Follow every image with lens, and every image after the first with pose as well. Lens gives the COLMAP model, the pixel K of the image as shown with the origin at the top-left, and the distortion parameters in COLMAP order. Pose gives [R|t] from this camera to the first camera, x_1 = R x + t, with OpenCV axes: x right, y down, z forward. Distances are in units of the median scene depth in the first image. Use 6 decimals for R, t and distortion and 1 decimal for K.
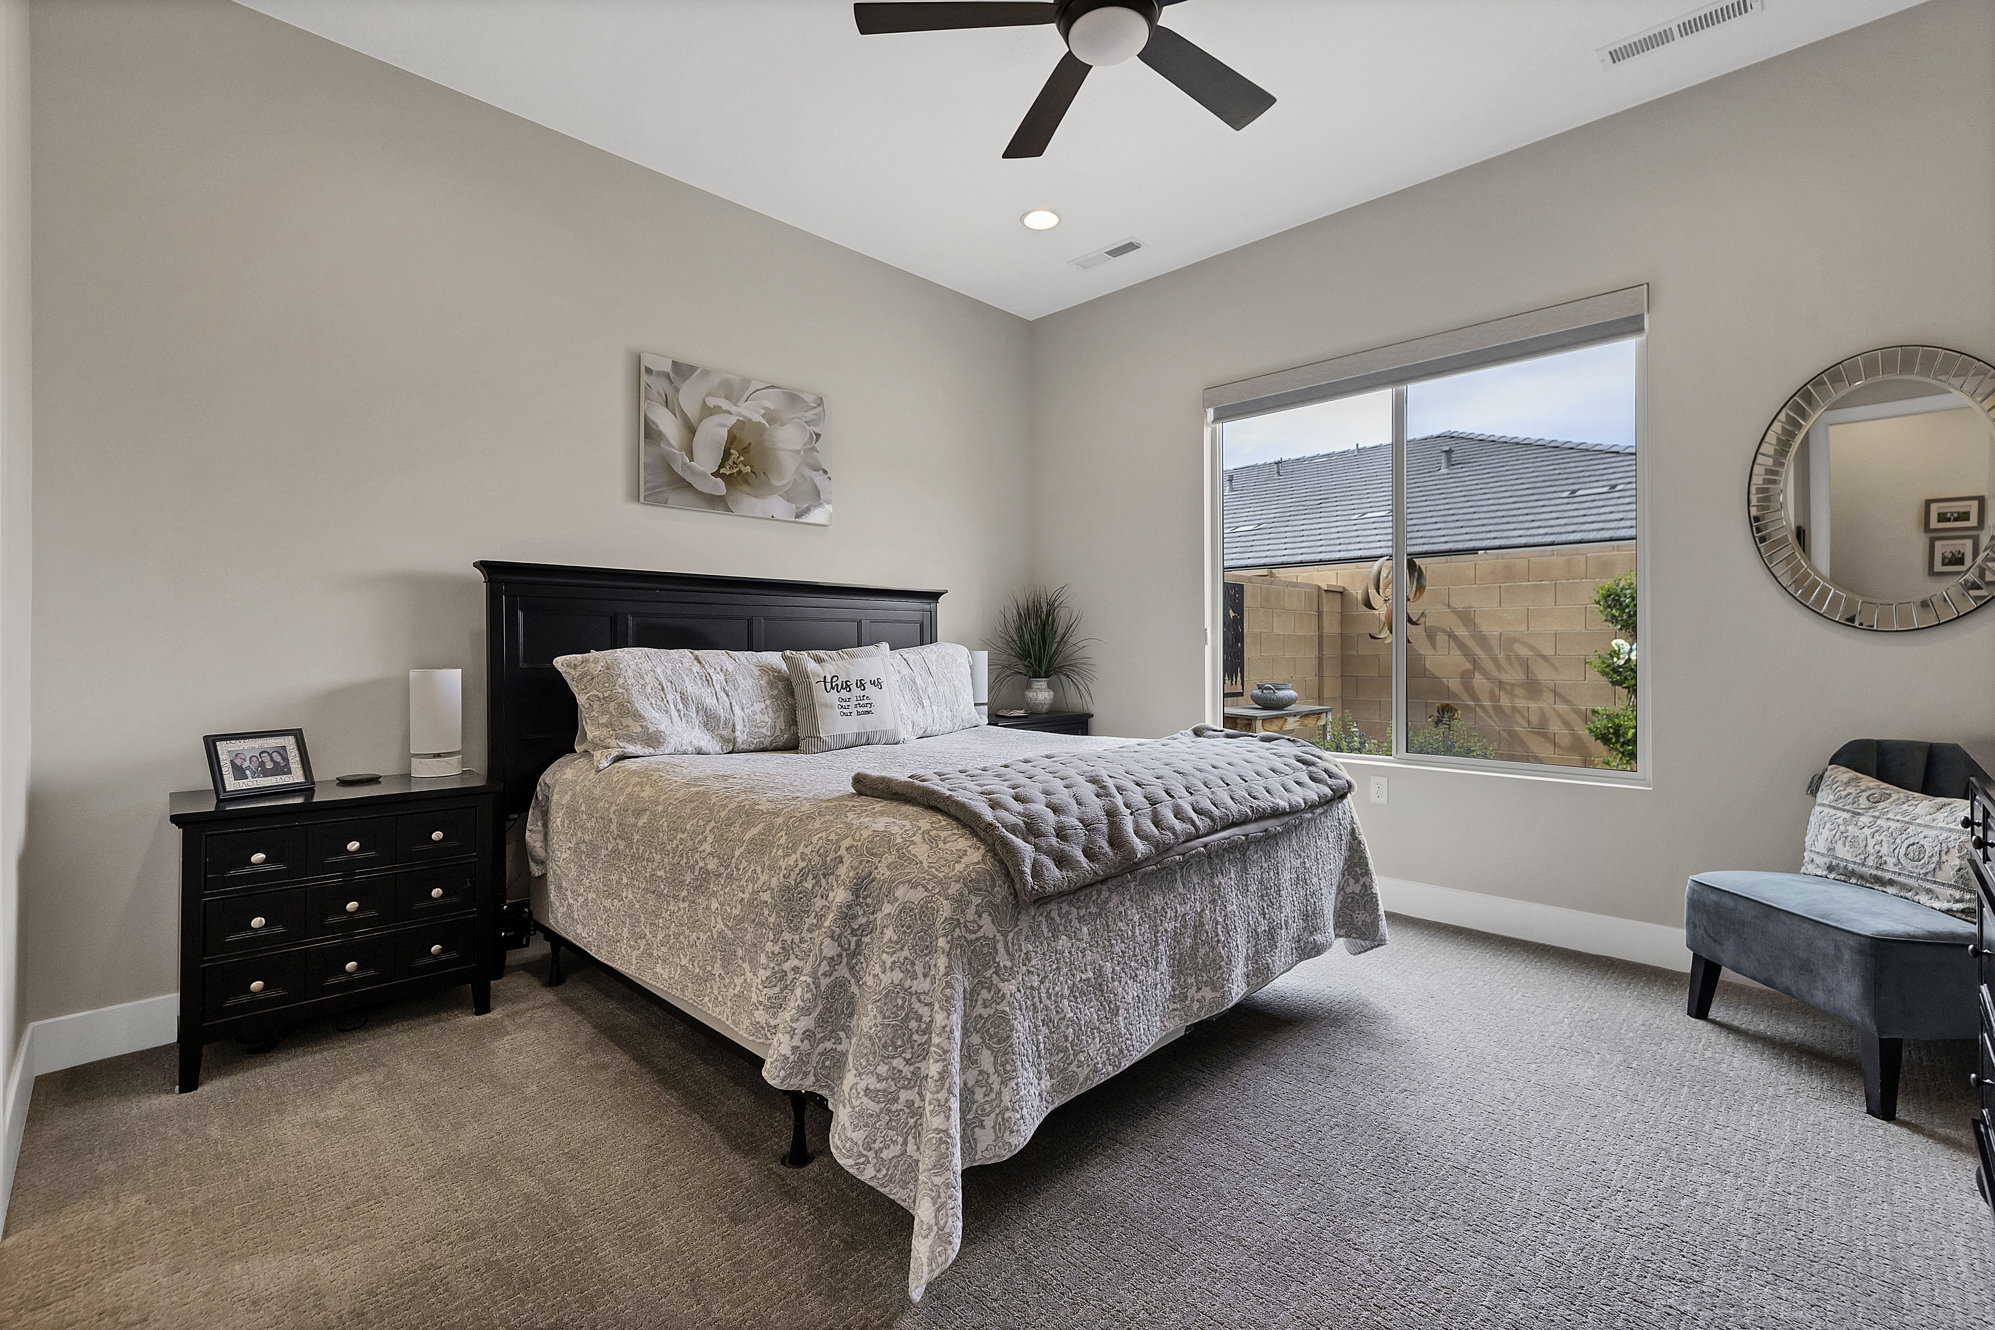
lens RADIAL K [[861.6, 0, 997.4], [0, 861.6, 651.7], [0, 0, 1]] dist [0.002128, -0.000890]
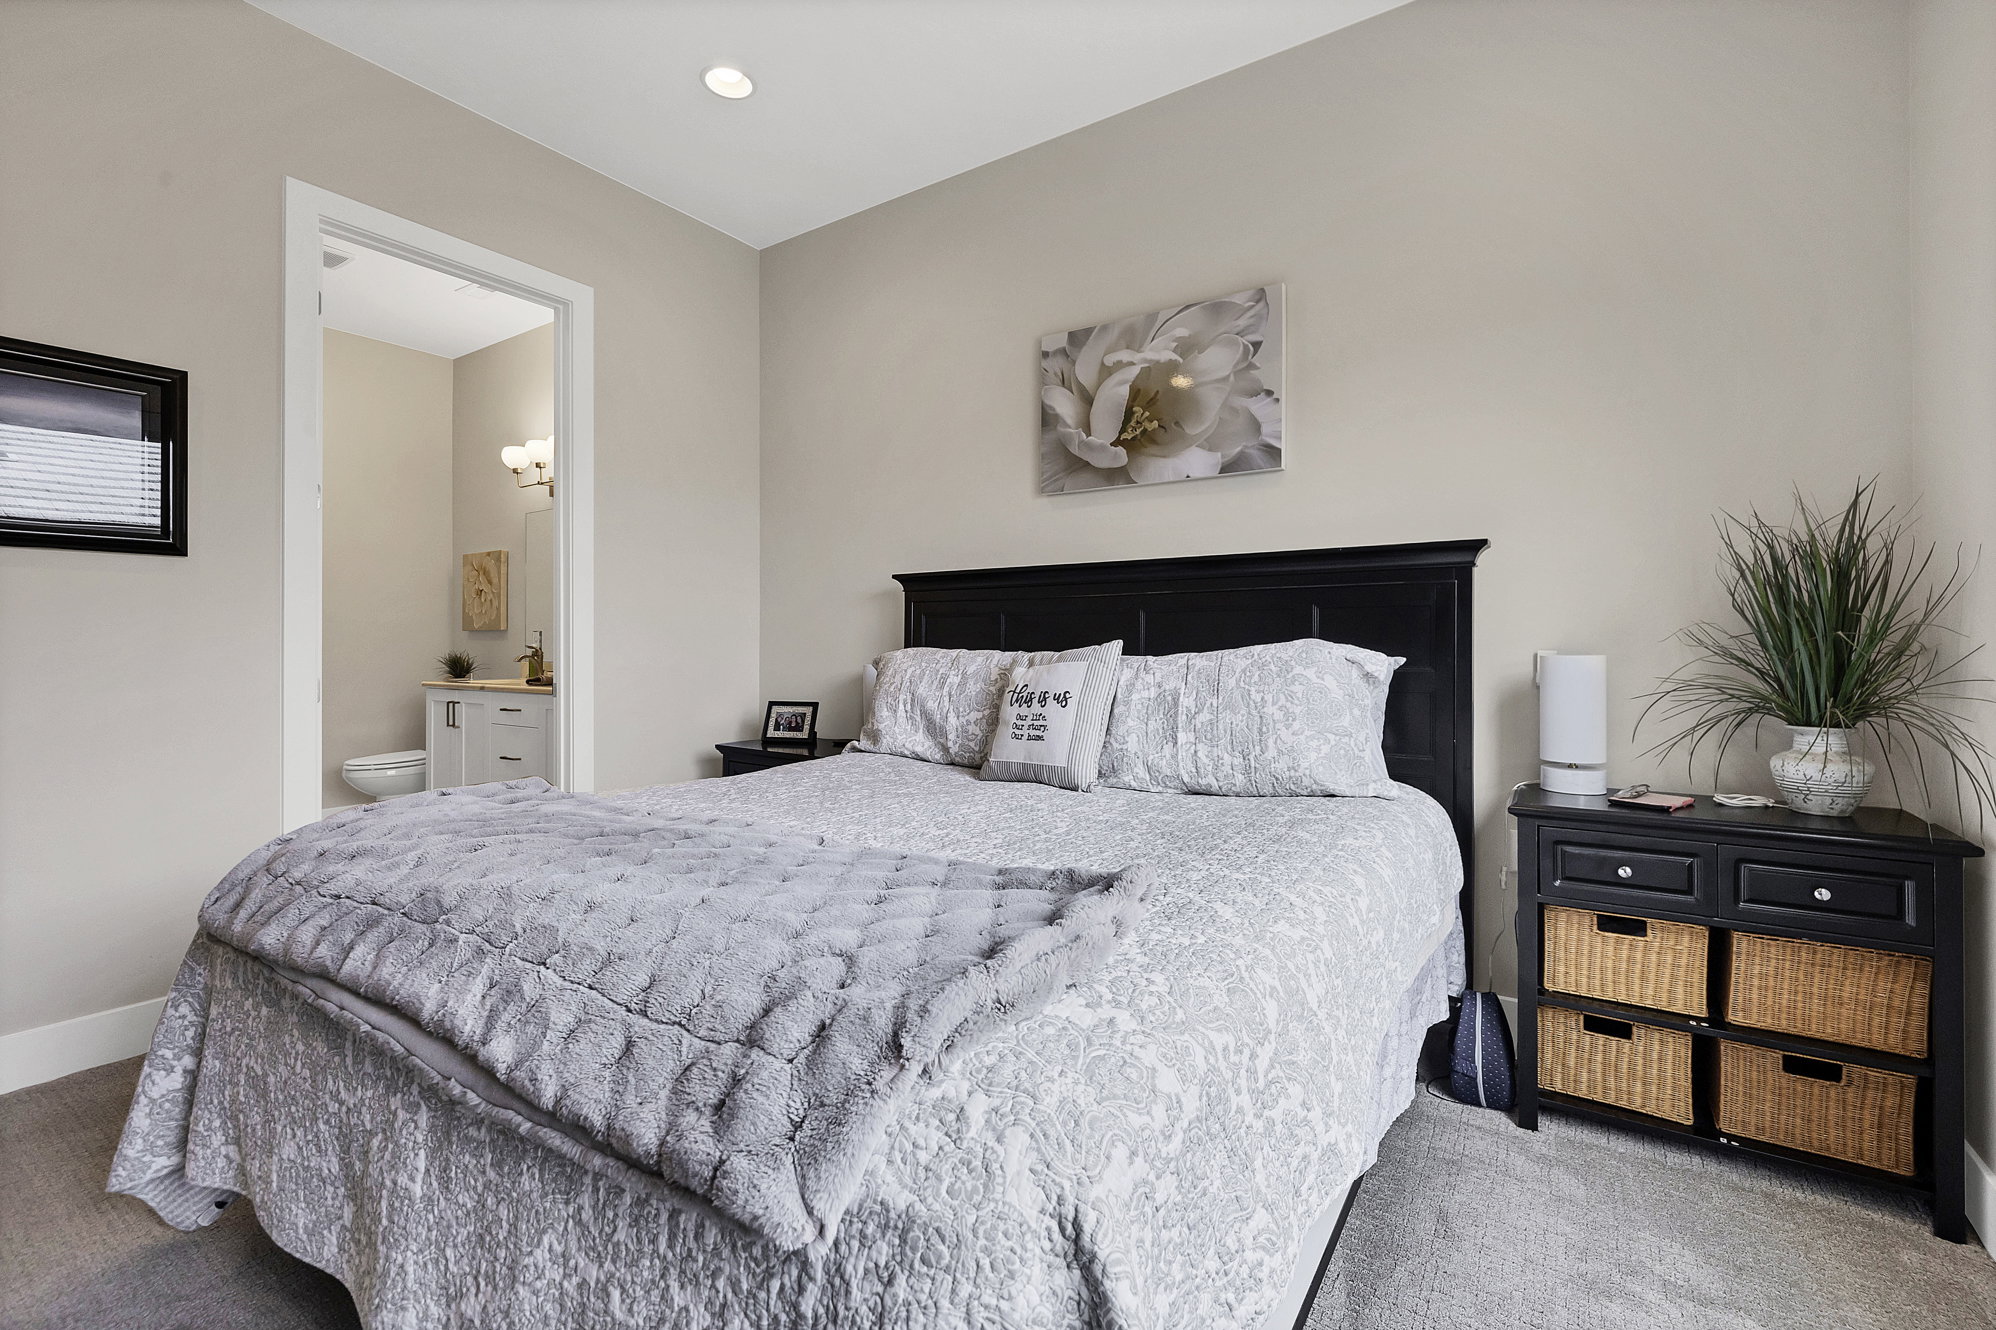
lens RADIAL K [[862.0, 0, 1008.2], [0, 862.0, 646.0], [0, 0, 1]] dist [0.002128, -0.000890]
pose [[0.185064, -0.001248, -0.982726, 0.502559], [-0.008501, 0.999960, -0.002871, -0.003320], [0.982690, 0.008886, 0.185046, 0.767987]]
